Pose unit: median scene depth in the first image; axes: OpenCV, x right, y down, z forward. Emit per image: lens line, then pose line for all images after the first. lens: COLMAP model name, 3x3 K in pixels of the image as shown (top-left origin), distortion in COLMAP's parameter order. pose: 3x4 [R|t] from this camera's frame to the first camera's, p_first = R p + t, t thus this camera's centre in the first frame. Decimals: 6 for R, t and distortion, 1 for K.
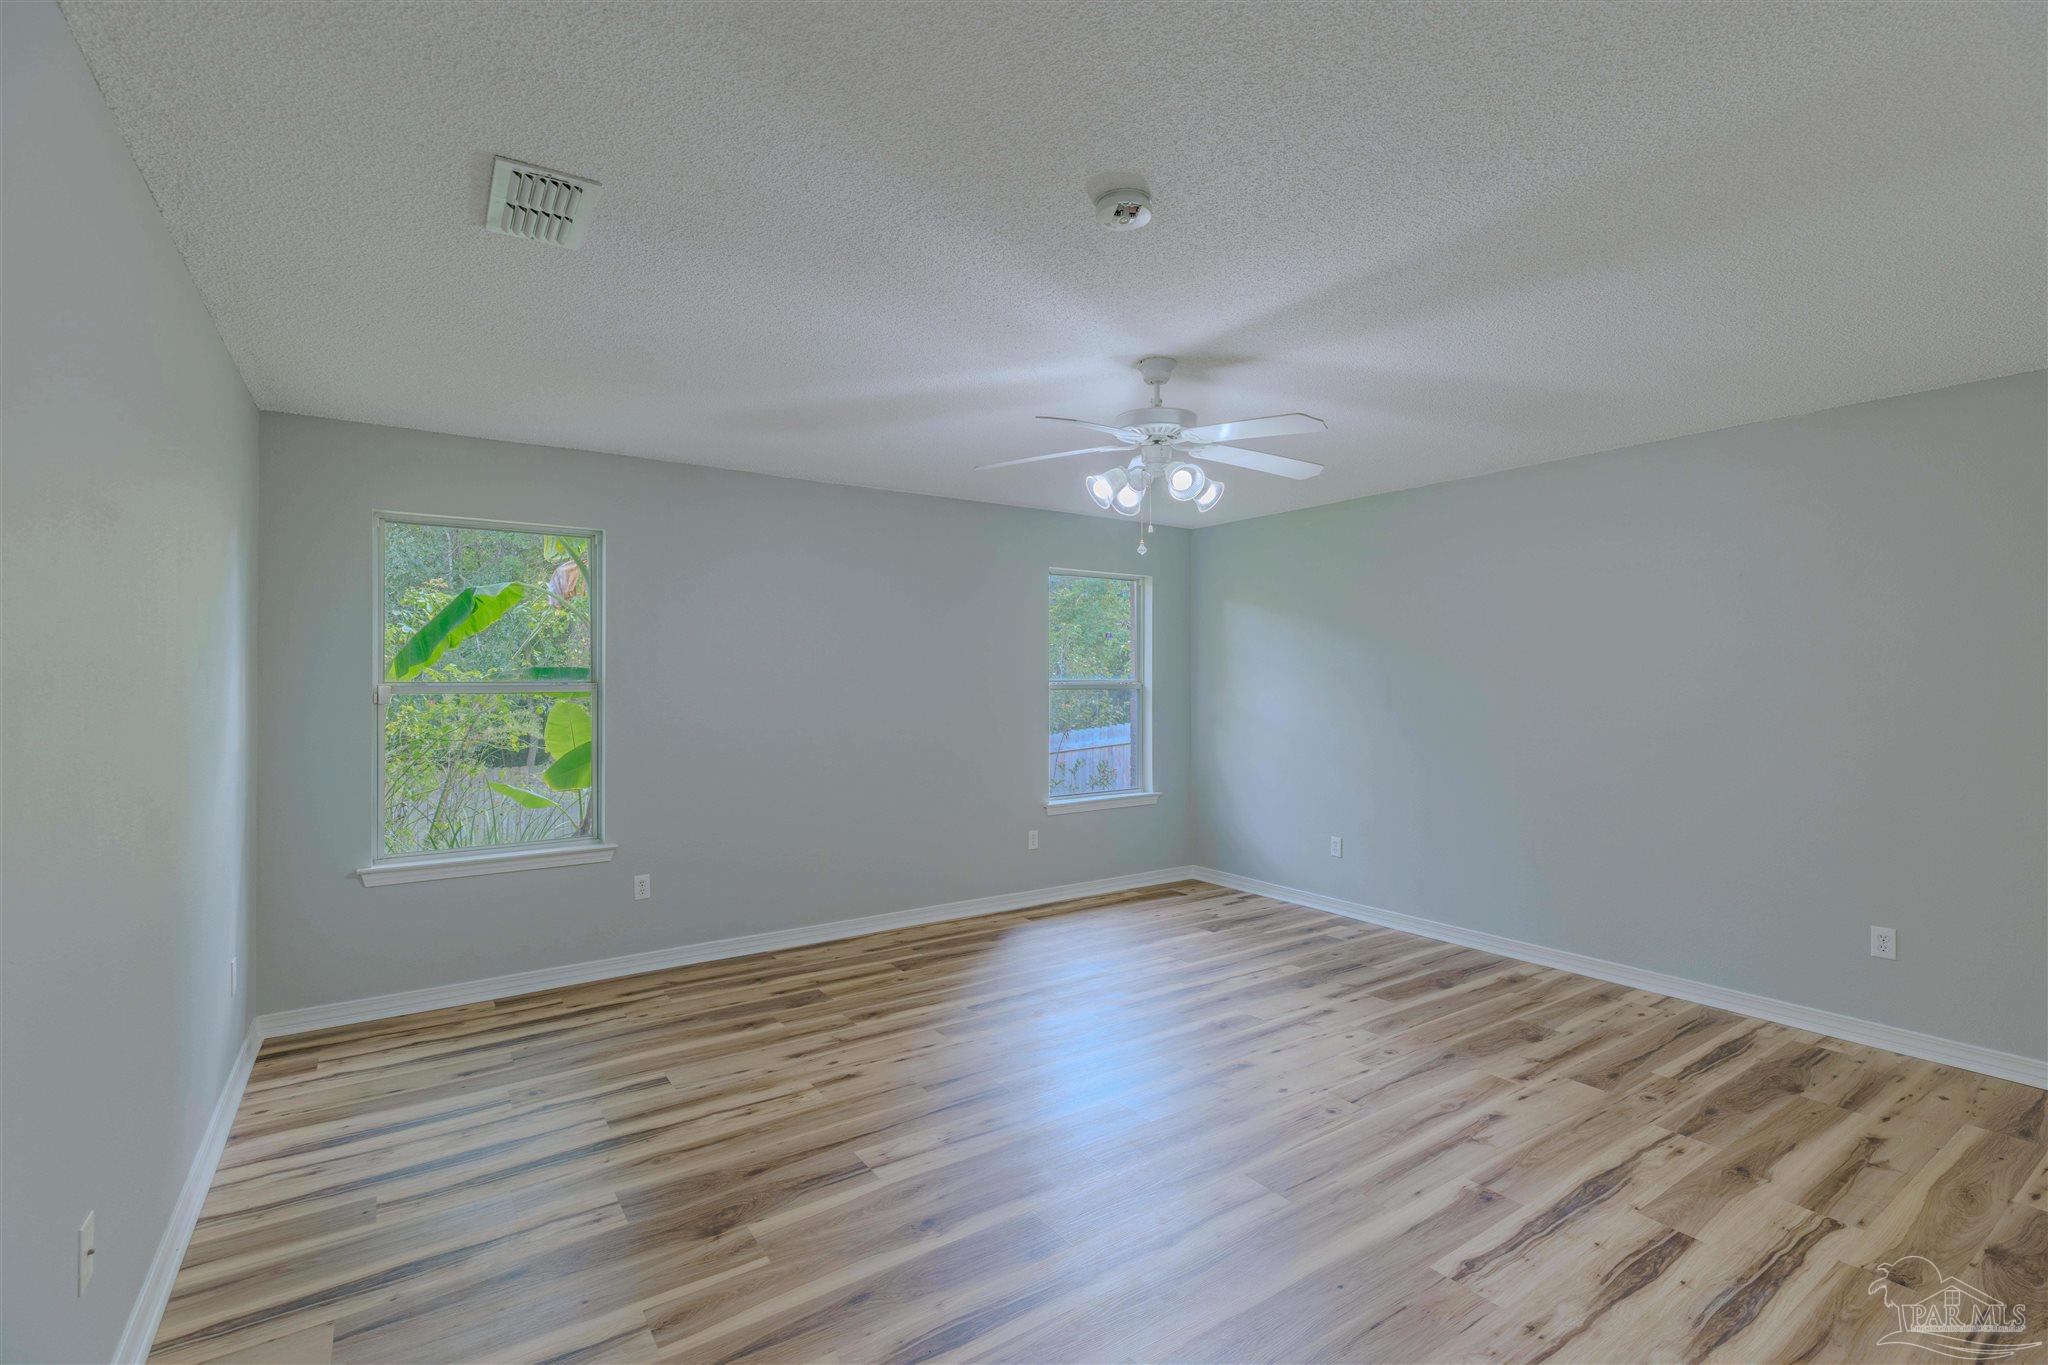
lens RADIAL K [[917.1, 0, 1015.8], [0, 917.1, 674.0], [0, 0, 1]] dist [0.004401, -0.000493]
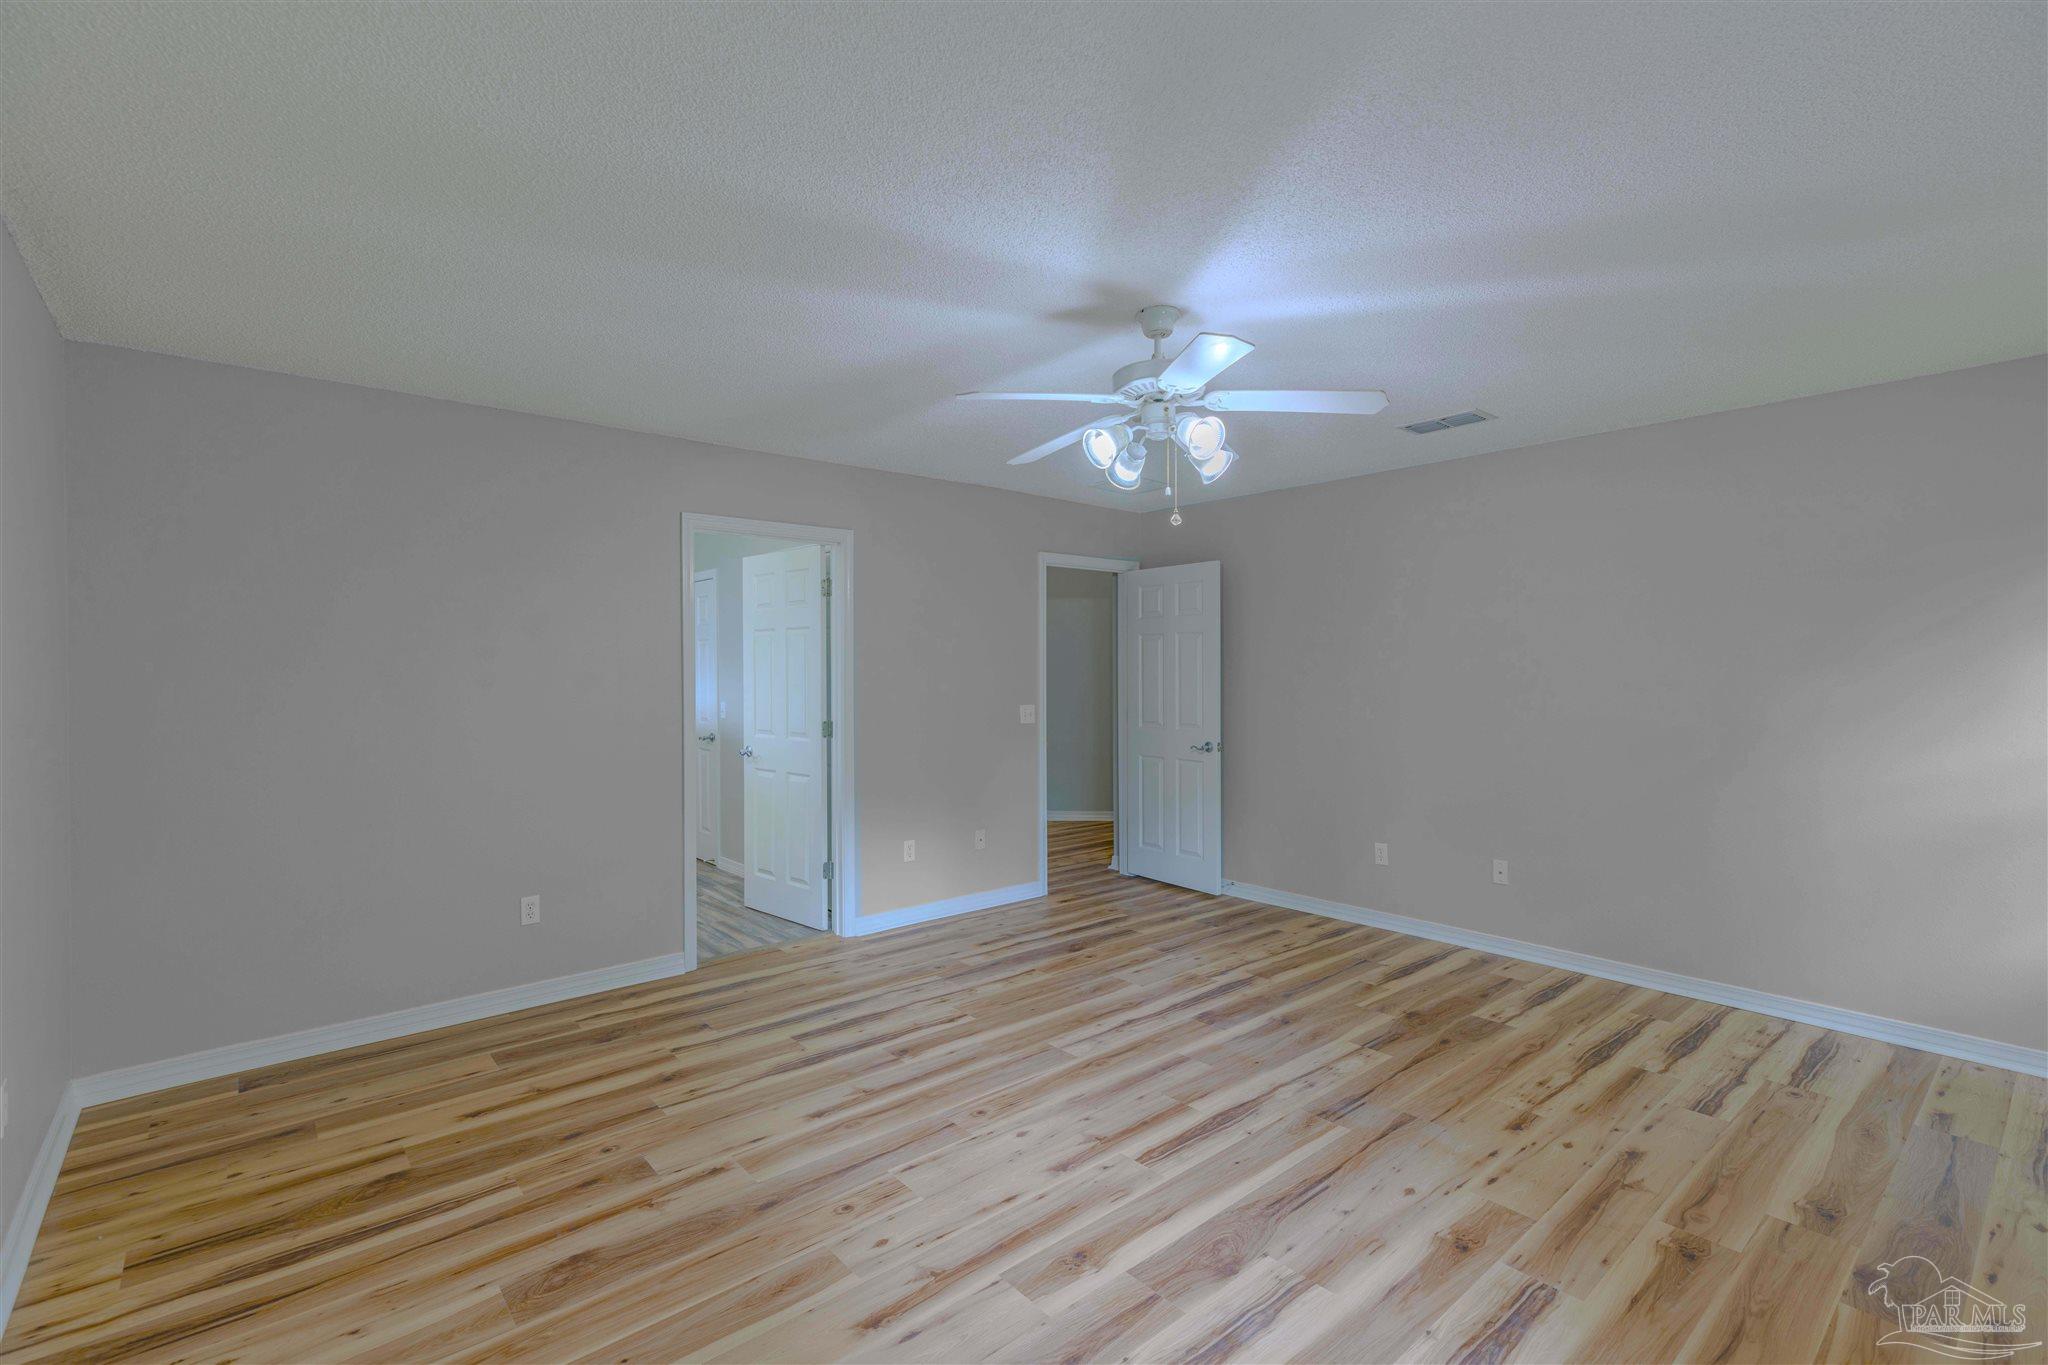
lens RADIAL K [[917.1, 0, 1015.8], [0, 917.1, 674.0], [0, 0, 1]] dist [0.004401, -0.000493]
pose [[-0.994053, 0.004332, -0.108807, 0.403579], [0.004735, 0.999983, -0.003447, 0.015904], [0.108790, -0.003942, -0.994057, 1.937486]]
